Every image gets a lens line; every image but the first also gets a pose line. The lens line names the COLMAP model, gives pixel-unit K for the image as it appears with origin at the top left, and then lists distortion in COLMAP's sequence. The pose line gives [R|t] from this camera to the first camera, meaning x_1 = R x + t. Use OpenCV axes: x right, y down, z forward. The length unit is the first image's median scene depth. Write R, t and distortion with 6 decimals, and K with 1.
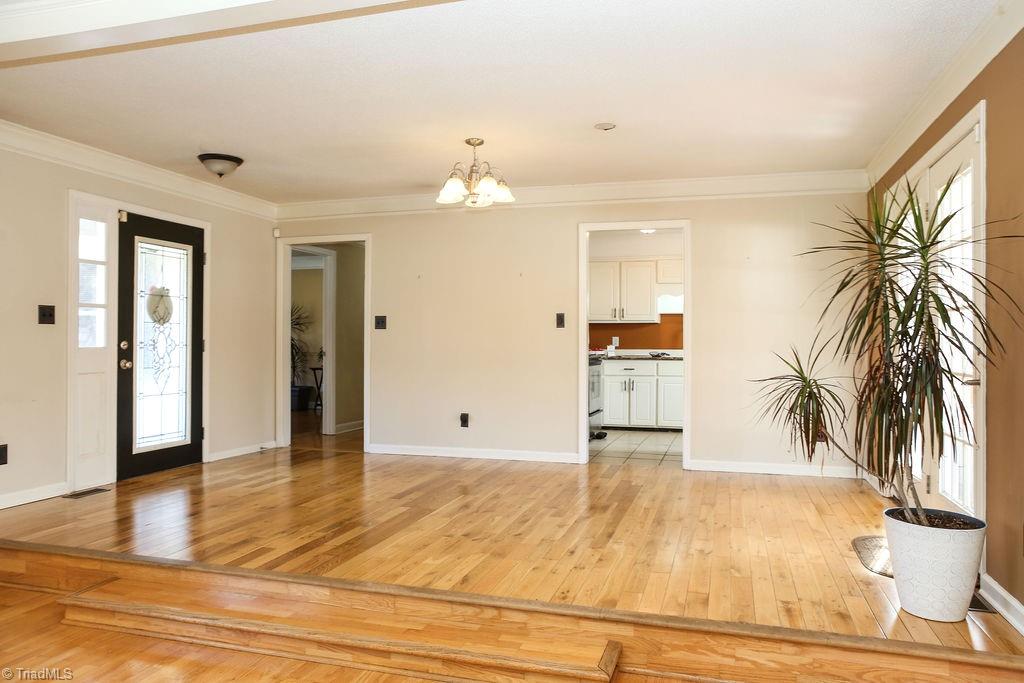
lens RADIAL K [[719.6, 0, 512.7], [0, 719.6, 333.0], [0, 0, 1]] dist [-0.114443, 0.136085]
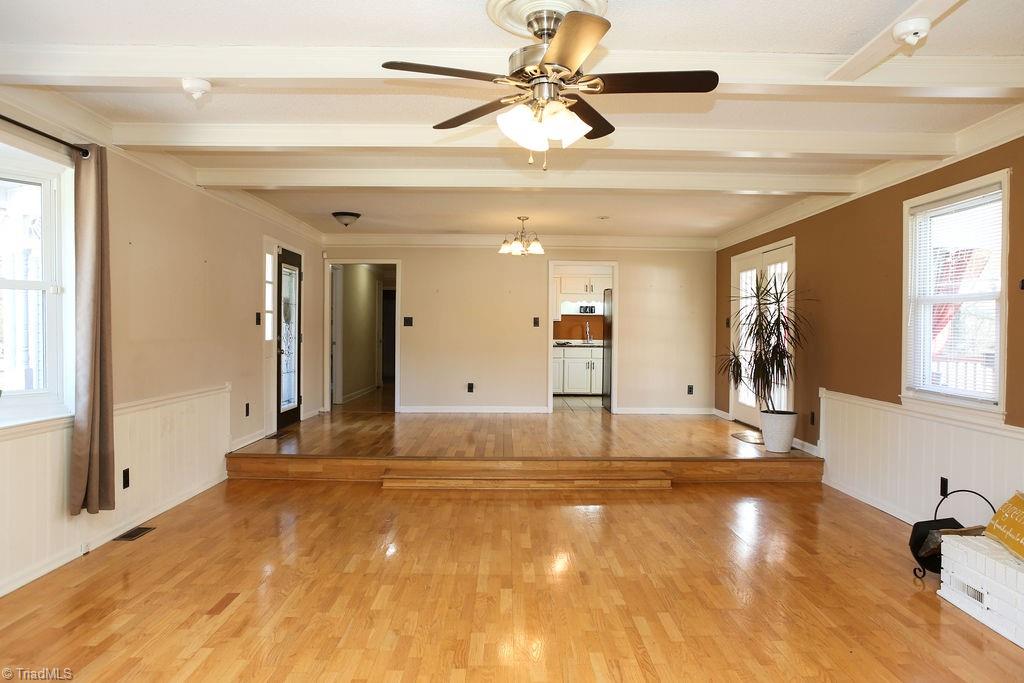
lens RADIAL K [[719.6, 0, 512.7], [0, 719.6, 333.0], [0, 0, 1]] dist [-0.114443, 0.136085]
pose [[0.954483, 0.002937, 0.298250, -0.471066], [-0.008731, 0.999798, 0.018098, -0.022629], [-0.298136, -0.019878, 0.954316, -0.495566]]
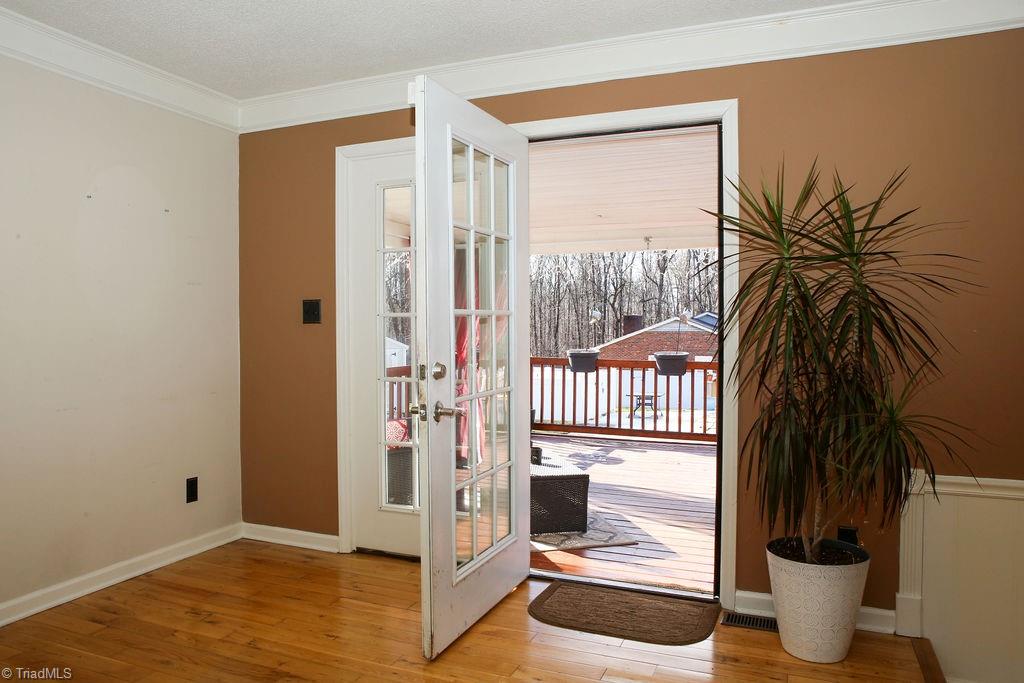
lens RADIAL K [[719.6, 0, 512.7], [0, 719.6, 333.0], [0, 0, 1]] dist [-0.114443, 0.136085]
pose [[0.106175, -0.020859, 0.994129, -0.162414], [-0.008480, 0.999725, 0.021883, -0.016729], [-0.994311, -0.010754, 0.105969, 0.612997]]
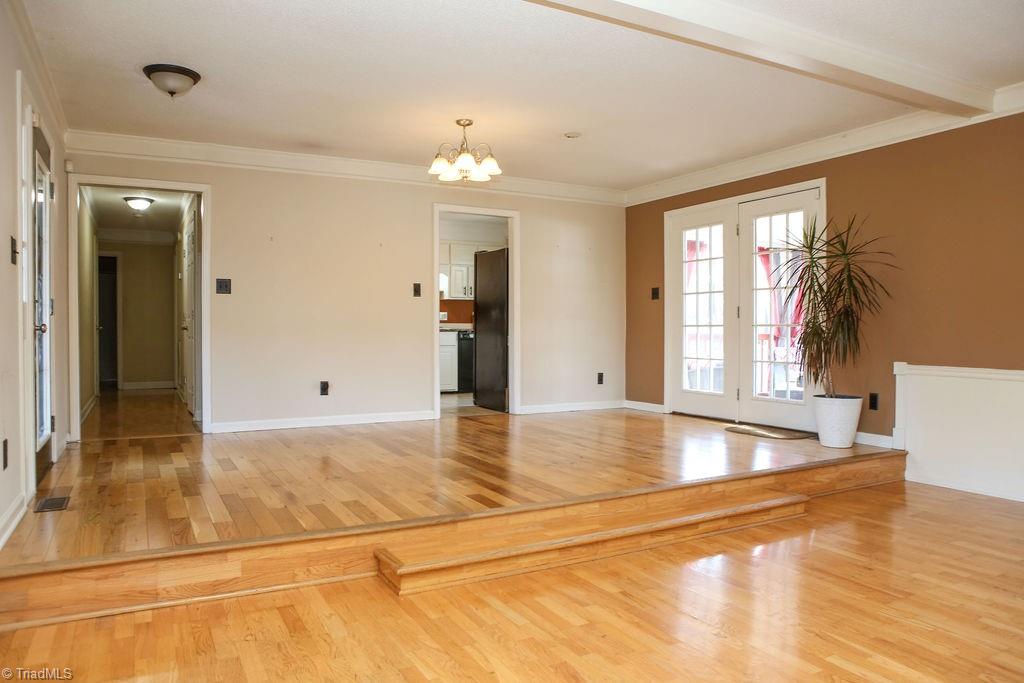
lens RADIAL K [[716.9, 0, 526.3], [0, 716.9, 339.9], [0, 0, 1]] dist [-0.116241, 0.088623]
pose [[0.693499, -0.014580, 0.720310, -0.632270], [-0.006678, 0.999622, 0.026662, 0.029645], [-0.720427, -0.023300, 0.693140, 0.137476]]
